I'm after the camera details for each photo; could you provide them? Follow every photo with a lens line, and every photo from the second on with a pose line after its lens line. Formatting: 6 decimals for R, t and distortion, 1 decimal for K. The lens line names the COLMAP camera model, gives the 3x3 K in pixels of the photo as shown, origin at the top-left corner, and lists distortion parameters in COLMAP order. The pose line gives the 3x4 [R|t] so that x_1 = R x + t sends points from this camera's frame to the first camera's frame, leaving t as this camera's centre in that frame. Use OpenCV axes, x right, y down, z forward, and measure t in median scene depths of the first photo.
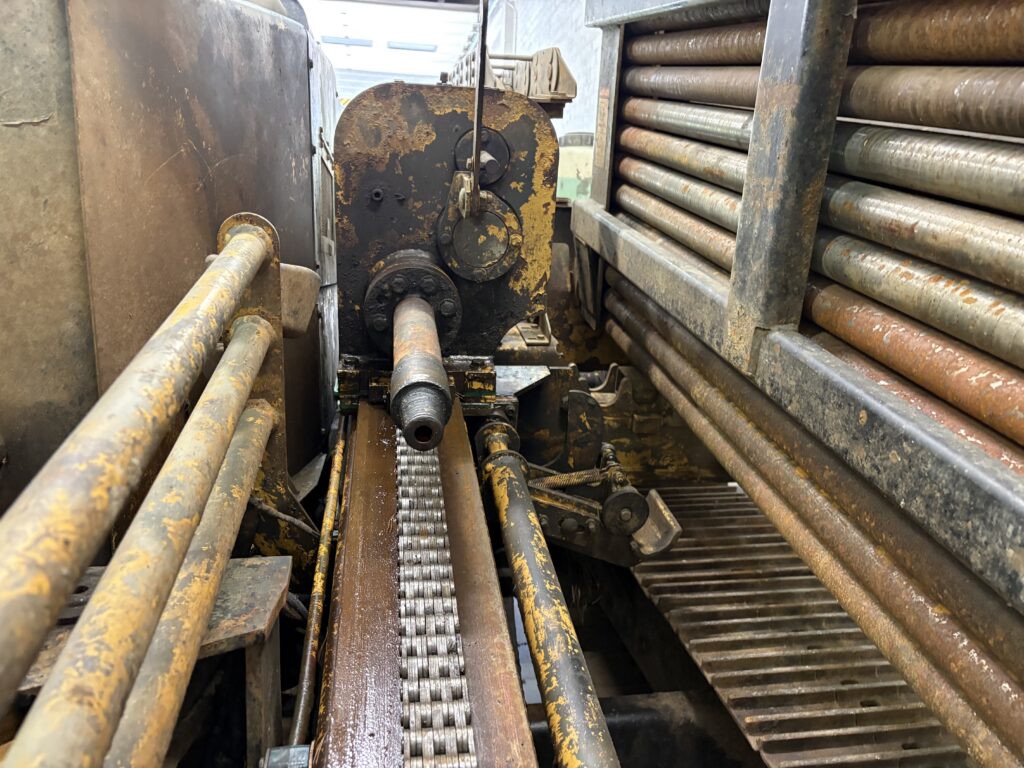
lens RADIAL K [[798.7, 0, 514.5], [0, 798.7, 373.8], [0, 0, 1]] dist [0.019331, 0.011814]
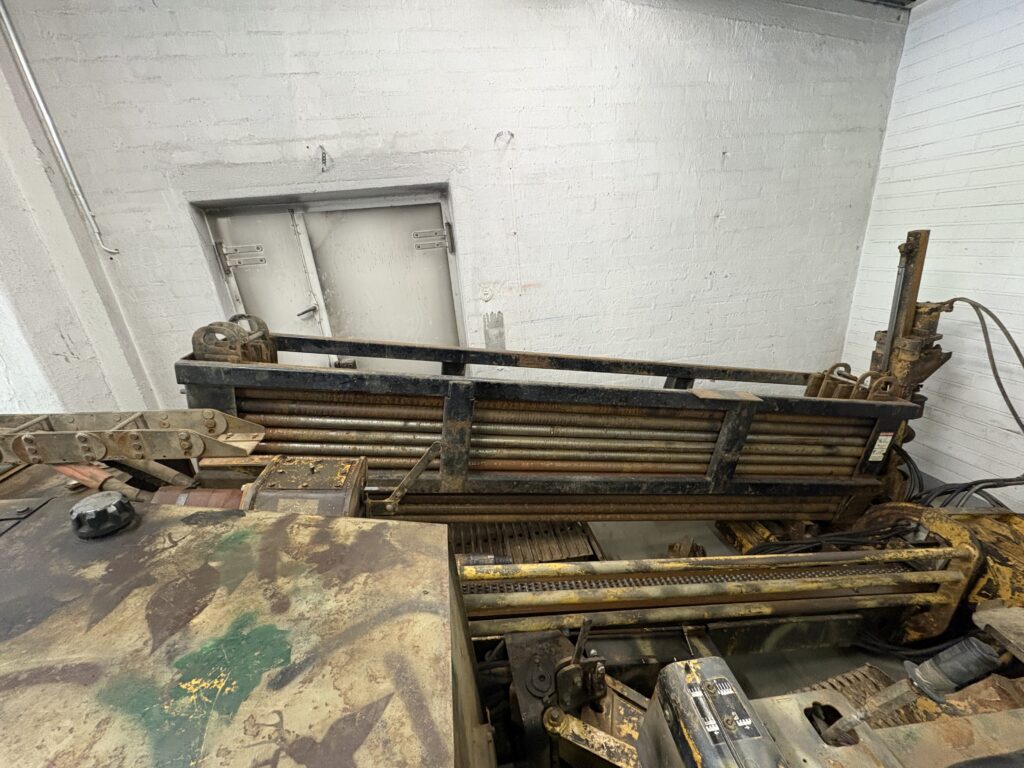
lens RADIAL K [[406.7, 0, 514.1], [0, 406.7, 383.6], [0, 0, 1]] dist [-0.000609, -0.000223]
pose [[-0.003973, -0.374193, 0.927342, -1.028154], [0.242952, 0.899203, 0.363879, -0.887974], [-0.970030, 0.226745, 0.087338, 0.454623]]
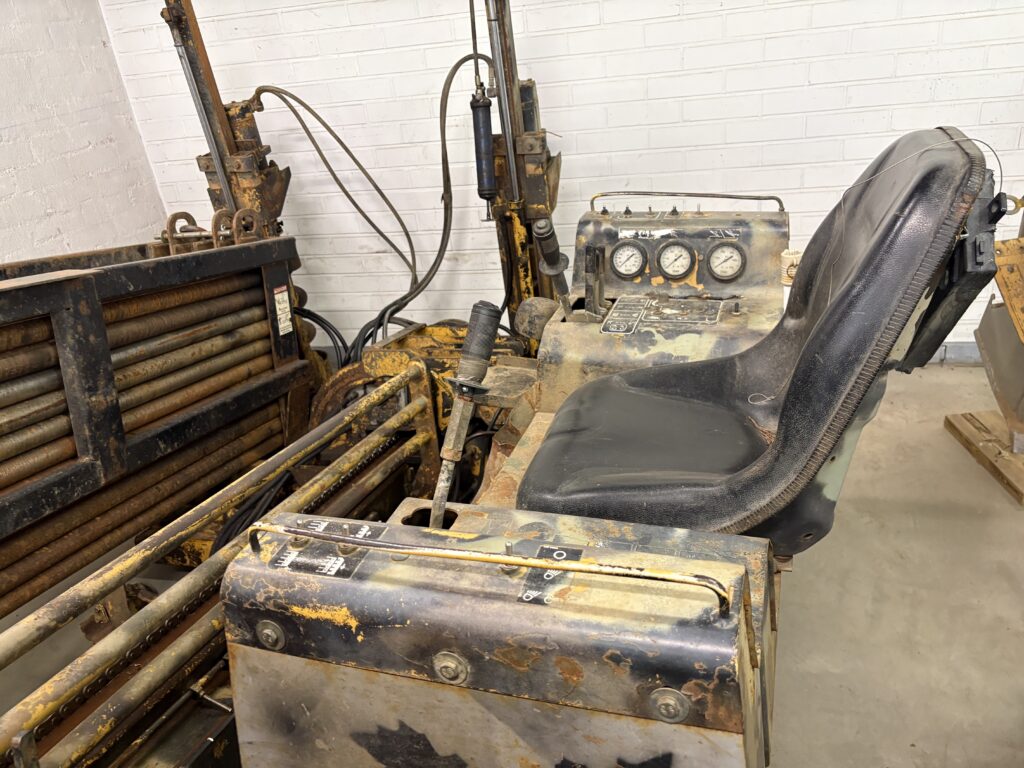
lens RADIAL K [[777.8, 0, 516.4], [0, 777.8, 382.8], [0, 0, 1]] dist [0.032864, -0.036273]
pose [[-0.913641, -0.121067, 0.388075, -1.047267], [0.140489, 0.801773, 0.580881, -0.666583], [-0.381474, 0.585237, -0.715524, 0.645081]]
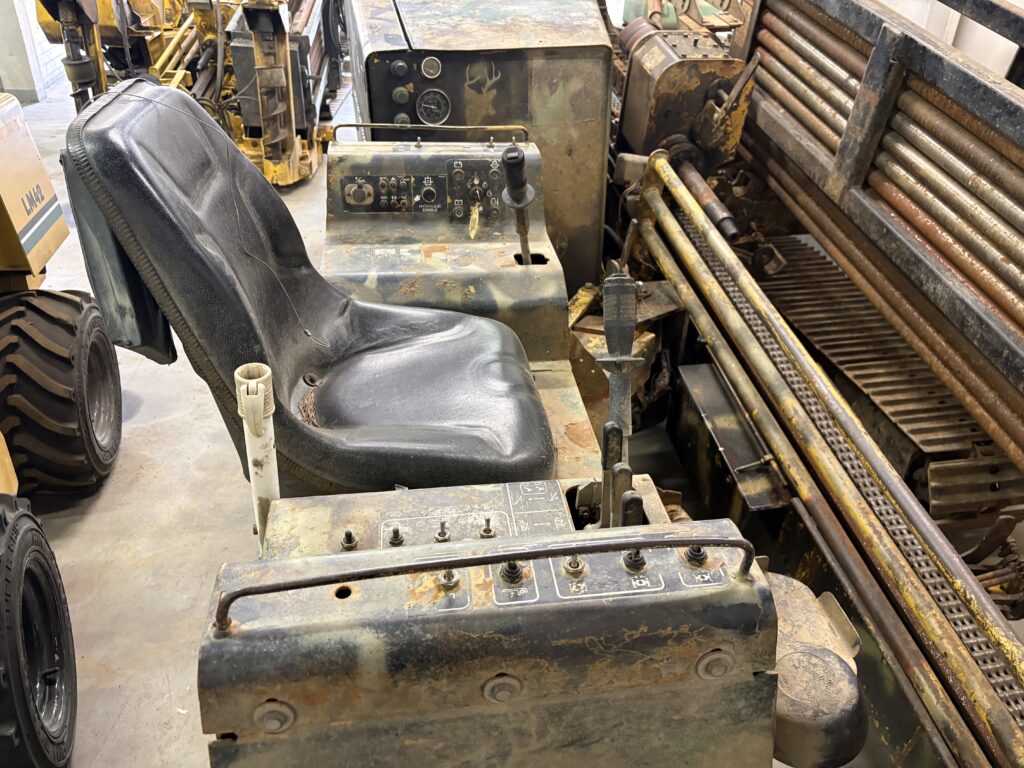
lens RADIAL K [[798.7, 0, 514.5], [0, 798.7, 373.8], [0, 0, 1]] dist [0.019331, 0.011814]
pose [[0.999096, -0.020123, 0.037444, -0.709980], [0.005715, 0.936448, 0.350761, -0.335521], [-0.042123, -0.350230, 0.935716, -1.282537]]
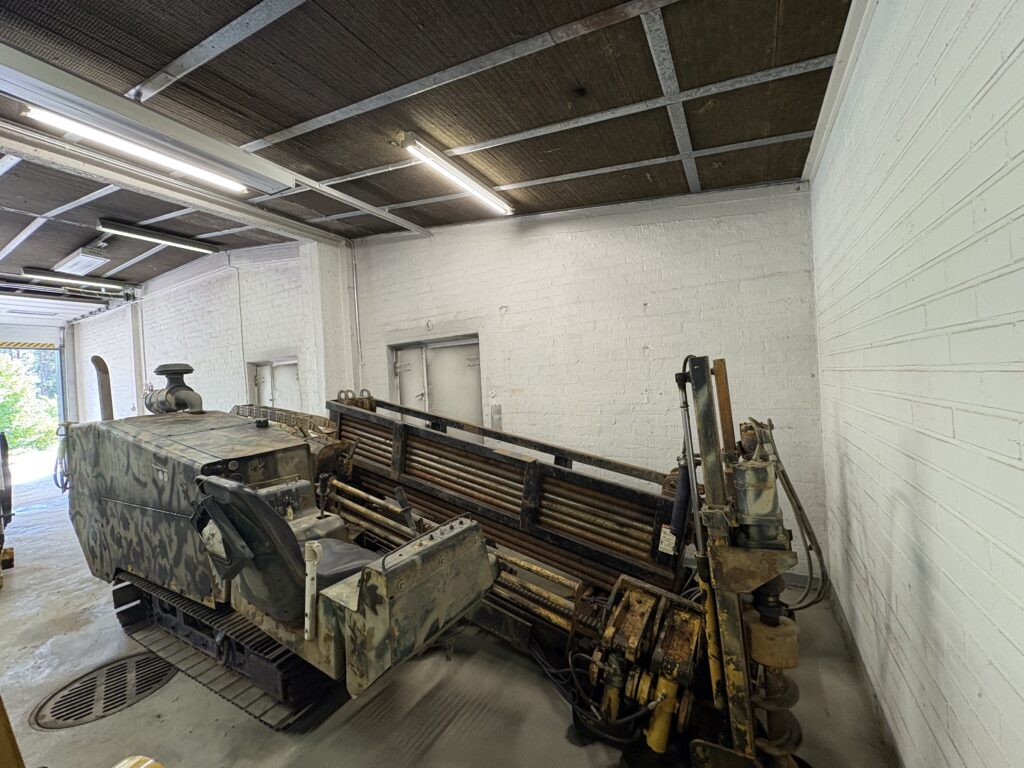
lens RADIAL K [[406.7, 0, 514.1], [0, 406.7, 383.6], [0, 0, 1]] dist [-0.000609, -0.000223]
pose [[0.642714, -0.073511, 0.762571, -1.467387], [0.197329, 0.977685, -0.072066, -0.324921], [-0.740257, 0.196796, 0.642877, -1.894928]]
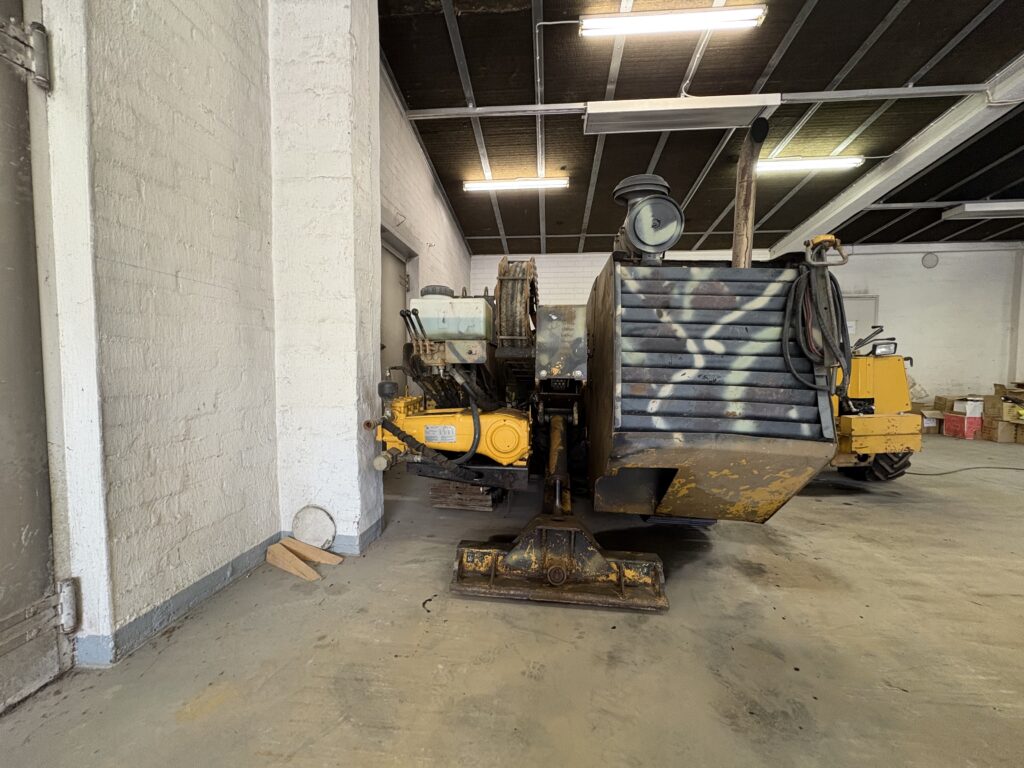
lens RADIAL K [[406.7, 0, 514.1], [0, 406.7, 383.6], [0, 0, 1]] dist [-0.000609, -0.000223]
pose [[-0.963384, -0.052476, 0.262940, -0.688385], [0.002644, 0.978754, 0.205022, -0.734491], [-0.268112, 0.198210, -0.942777, 4.387498]]
